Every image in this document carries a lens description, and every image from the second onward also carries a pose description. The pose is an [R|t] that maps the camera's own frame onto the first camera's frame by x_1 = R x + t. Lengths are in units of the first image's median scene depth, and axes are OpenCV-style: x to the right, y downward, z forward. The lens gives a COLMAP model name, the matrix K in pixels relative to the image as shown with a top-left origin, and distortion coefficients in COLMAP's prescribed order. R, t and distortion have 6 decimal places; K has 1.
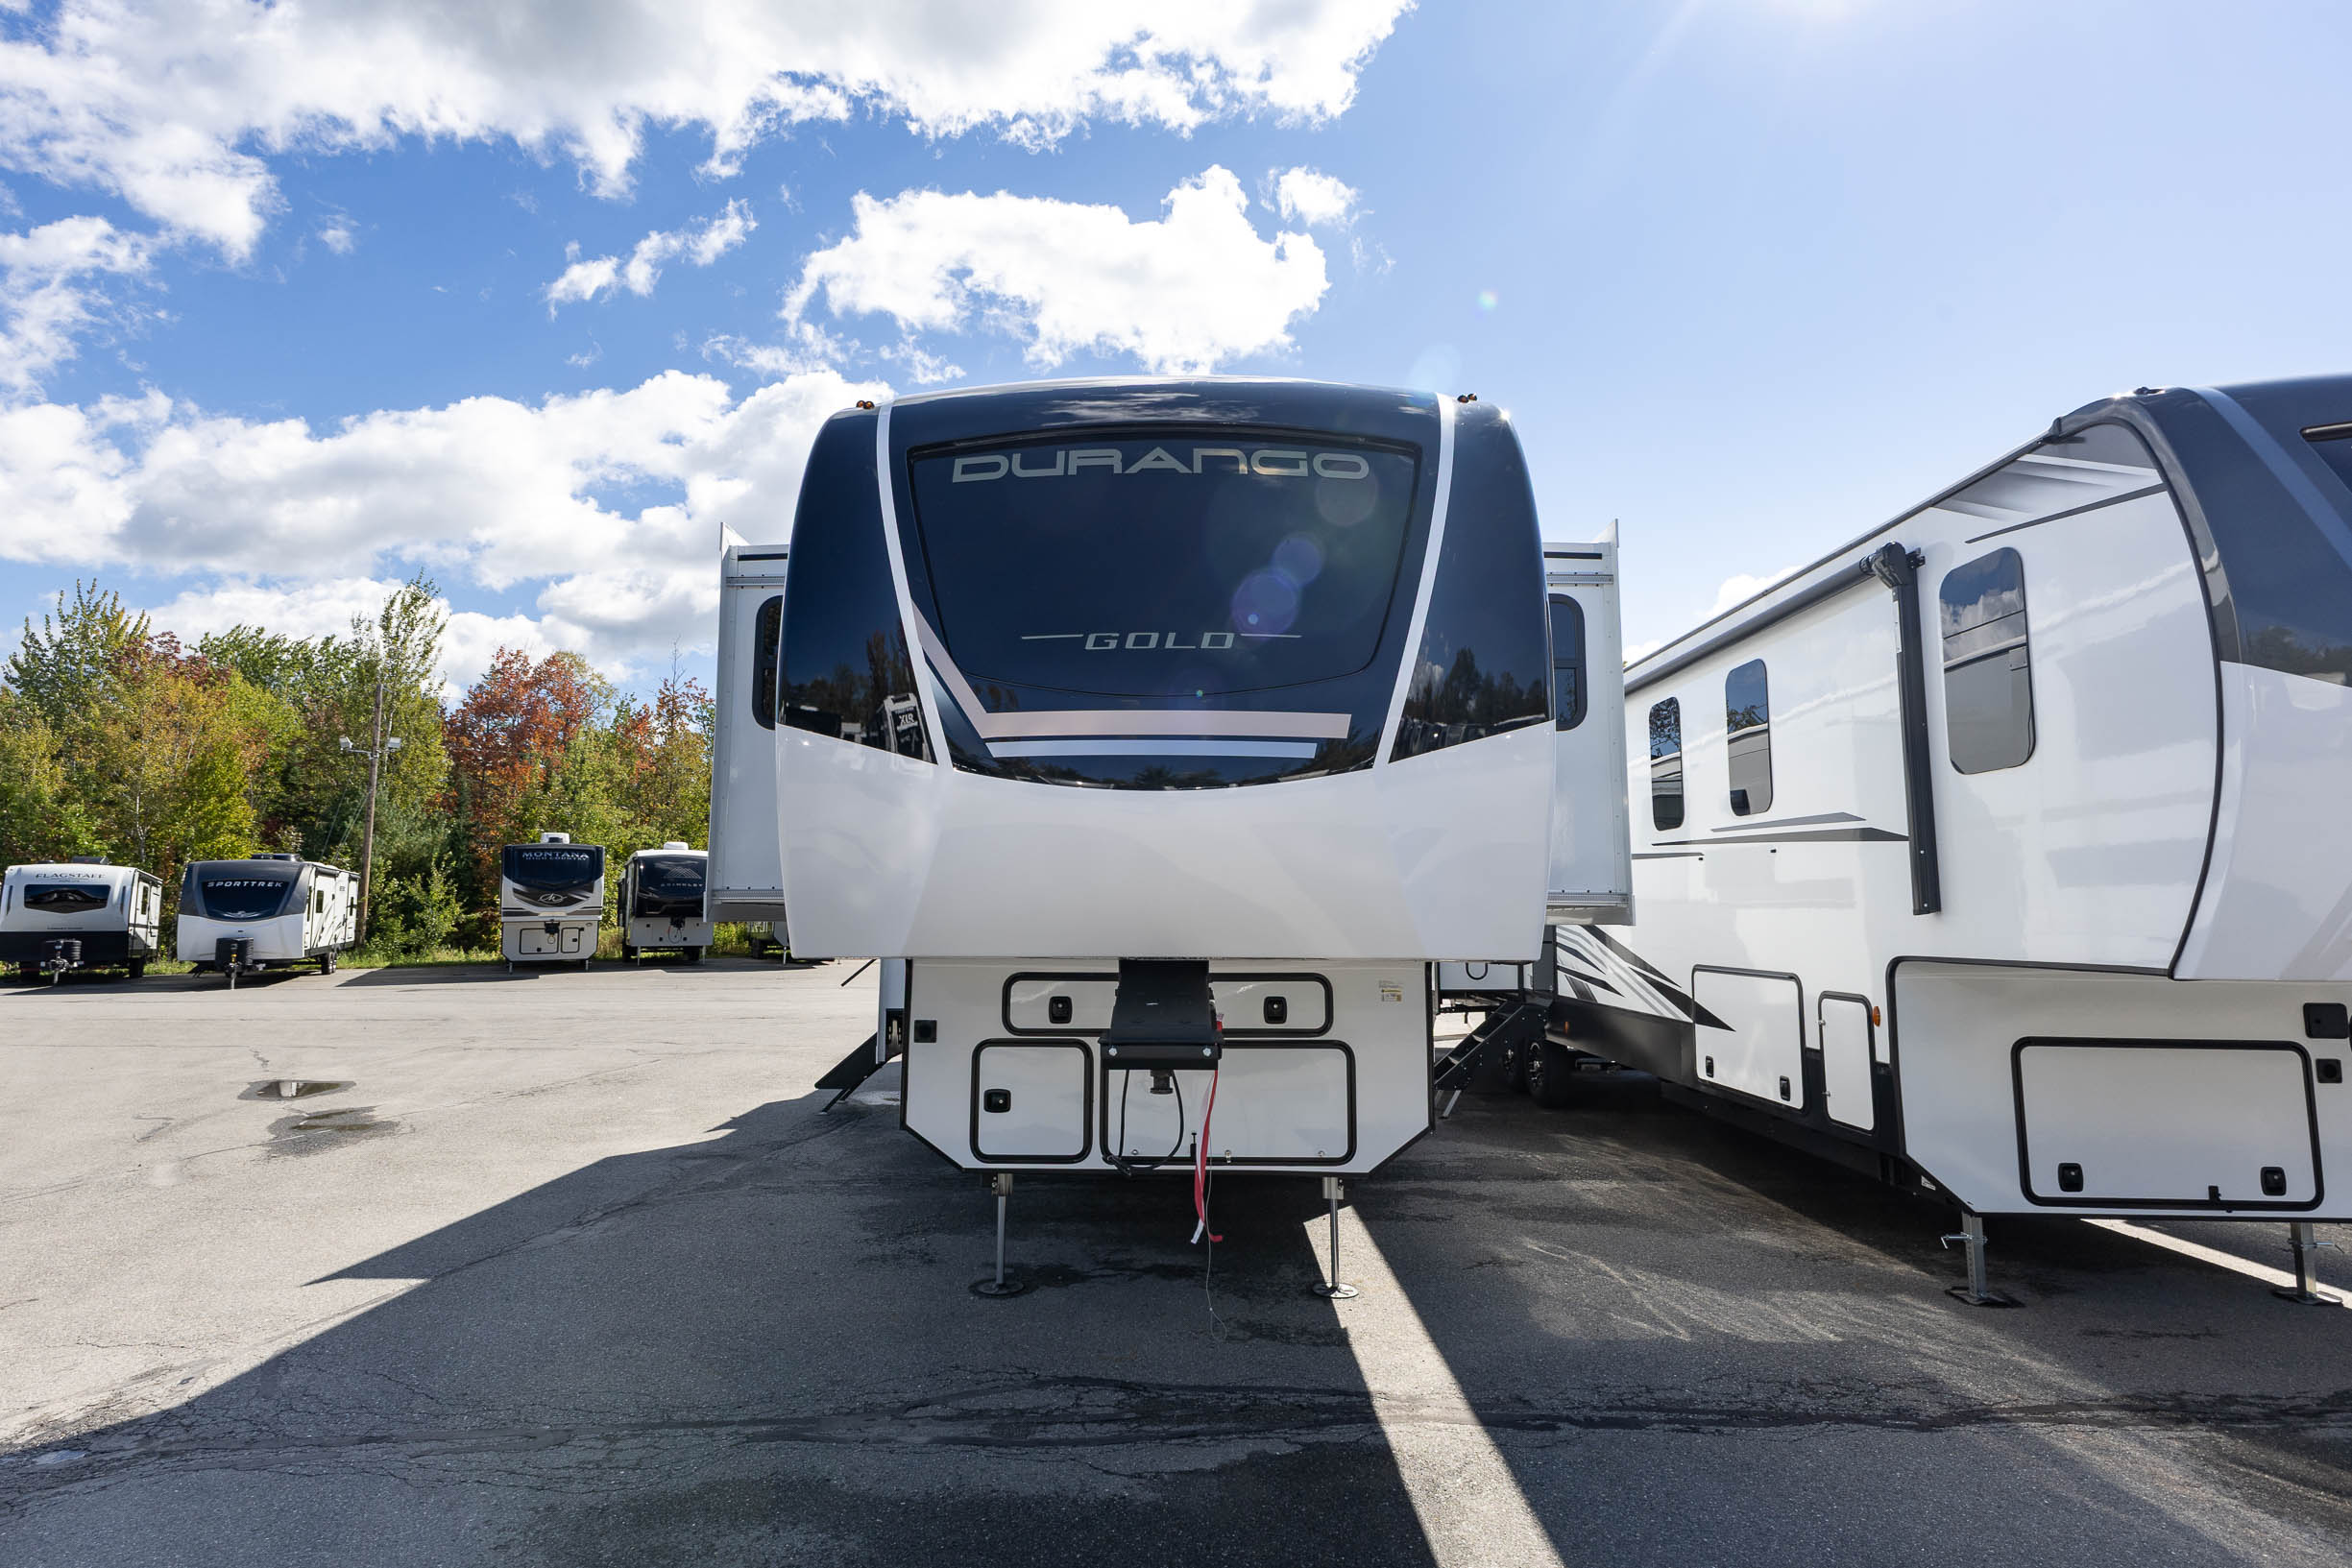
lens RADIAL K [[1165.9, 0, 1137.2], [0, 1165.9, 786.9], [0, 0, 1]] dist [0.013341, -0.009860]
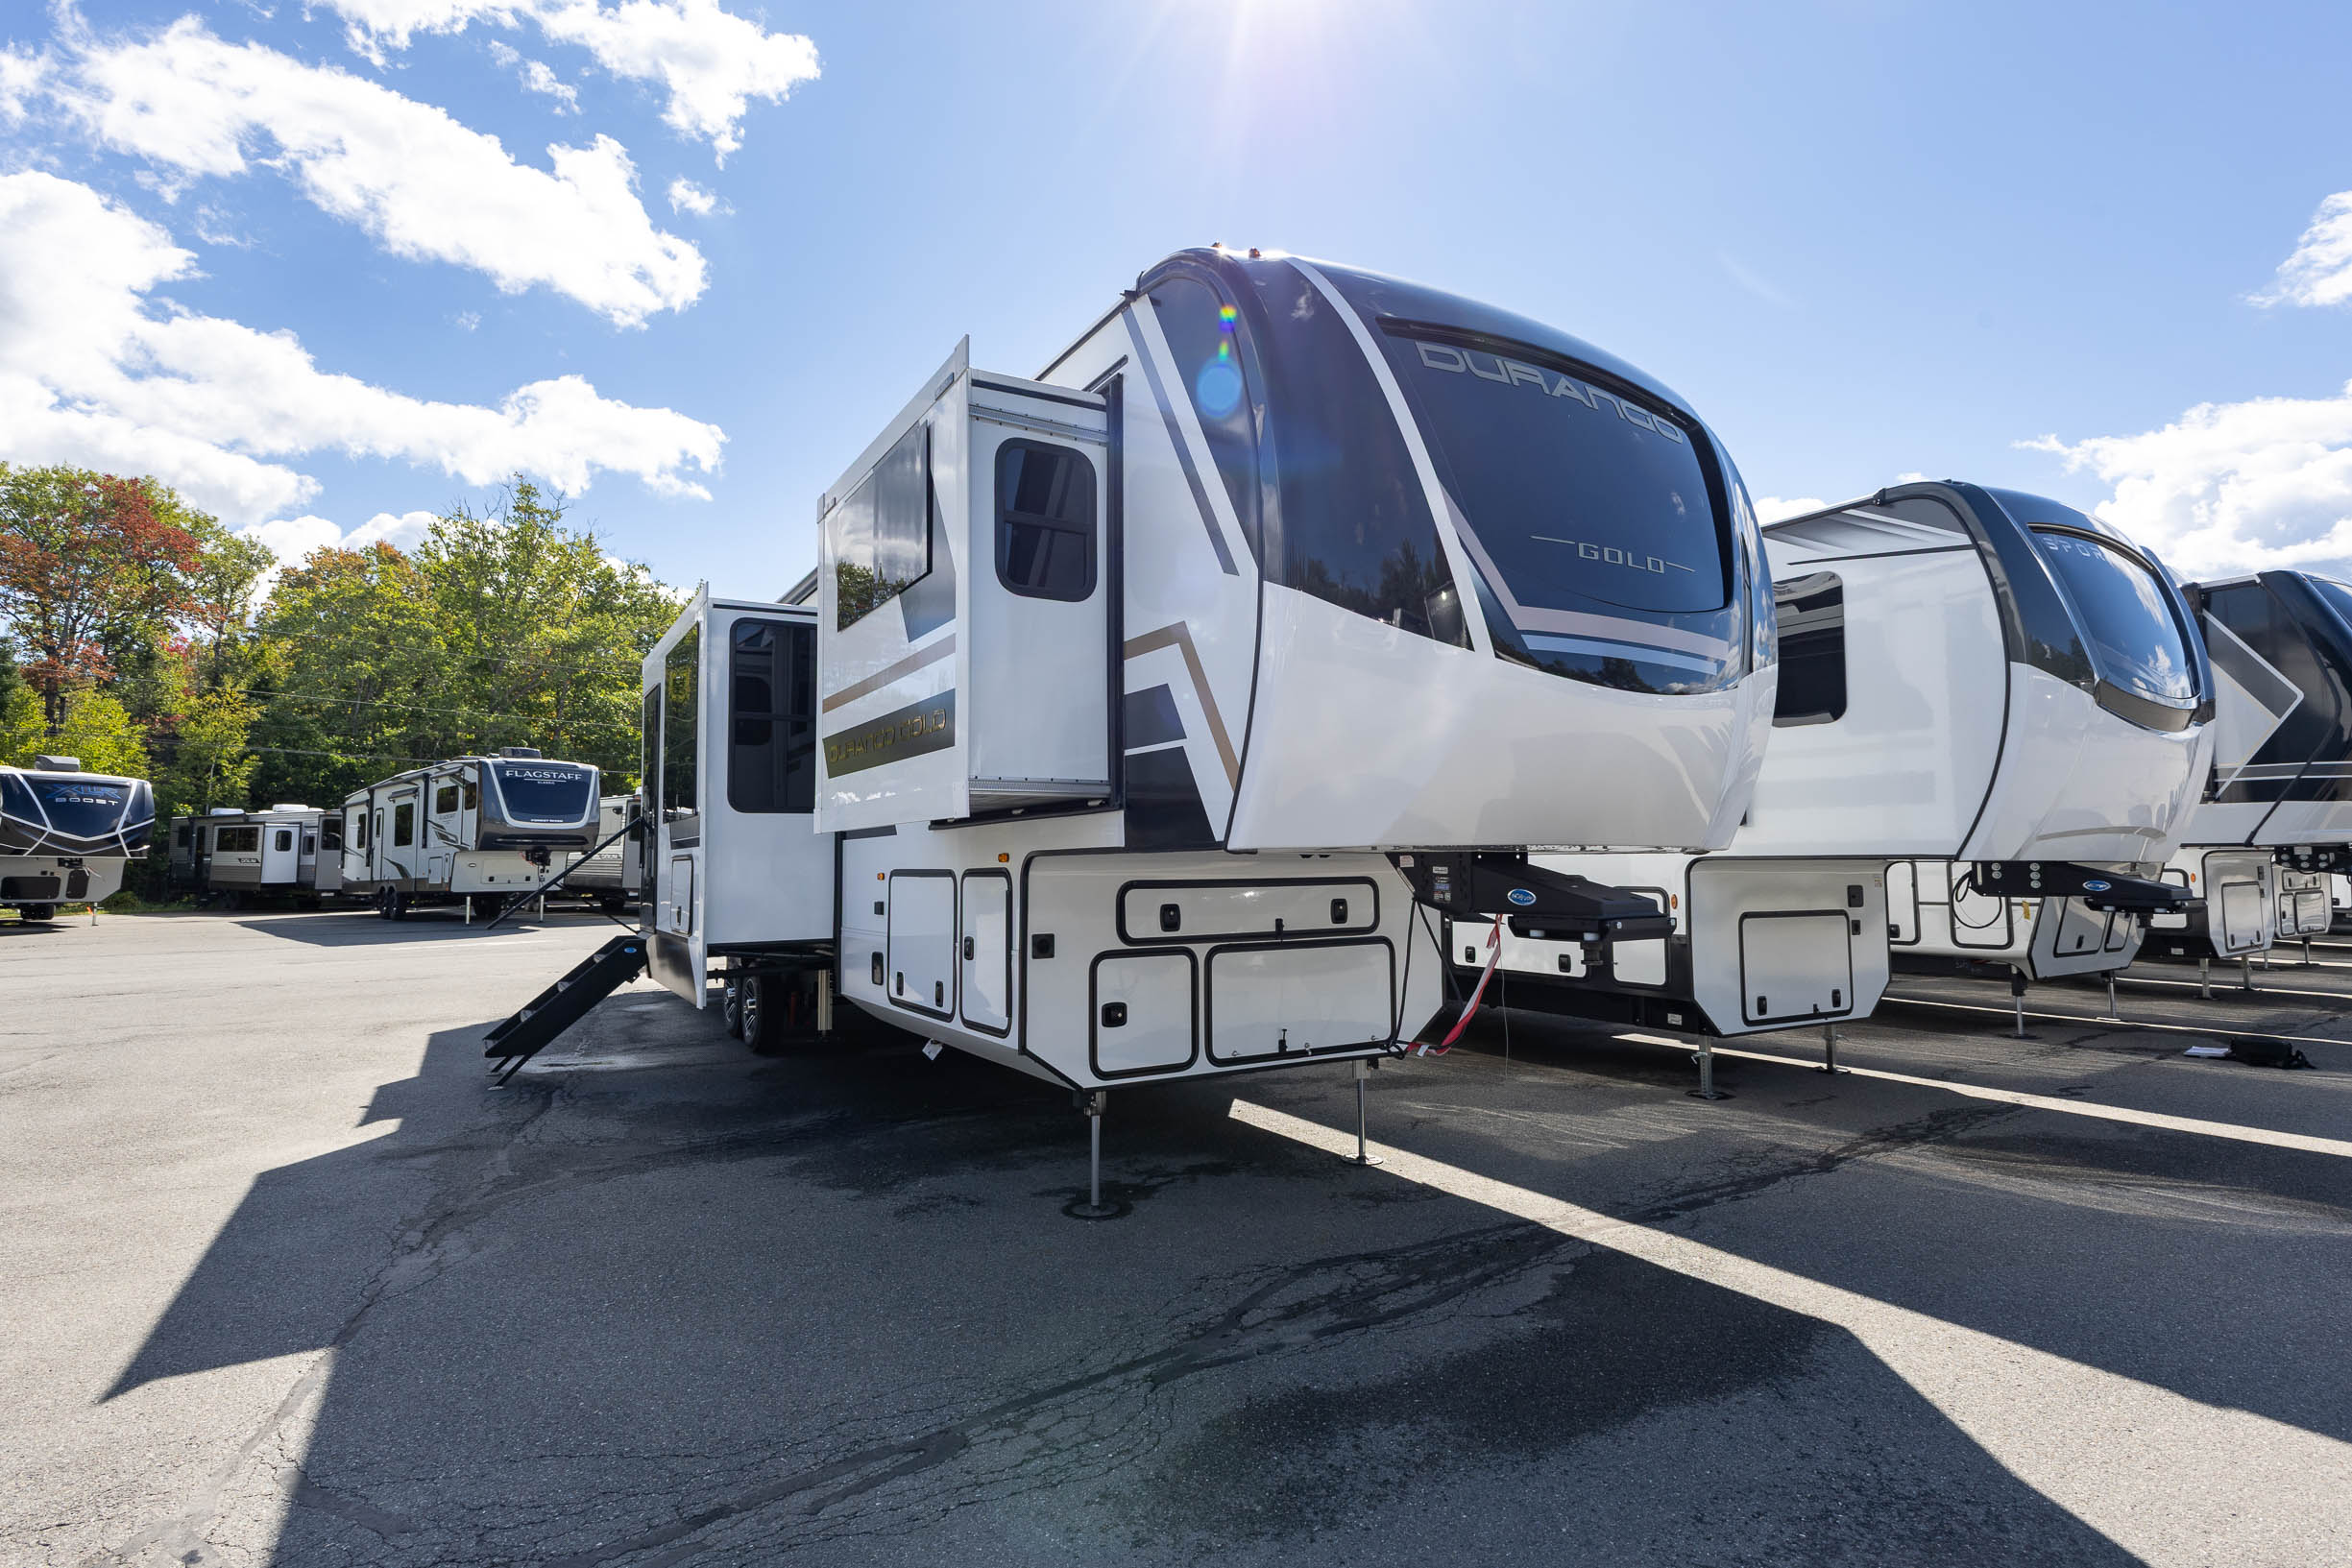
lens RADIAL K [[1165.9, 0, 1137.2], [0, 1165.9, 786.9], [0, 0, 1]] dist [0.013341, -0.009860]
pose [[0.832541, 0.029415, 0.553182, -0.788416], [-0.054736, 0.998071, 0.029306, 0.068263], [-0.551253, -0.054677, 0.832545, 0.260041]]
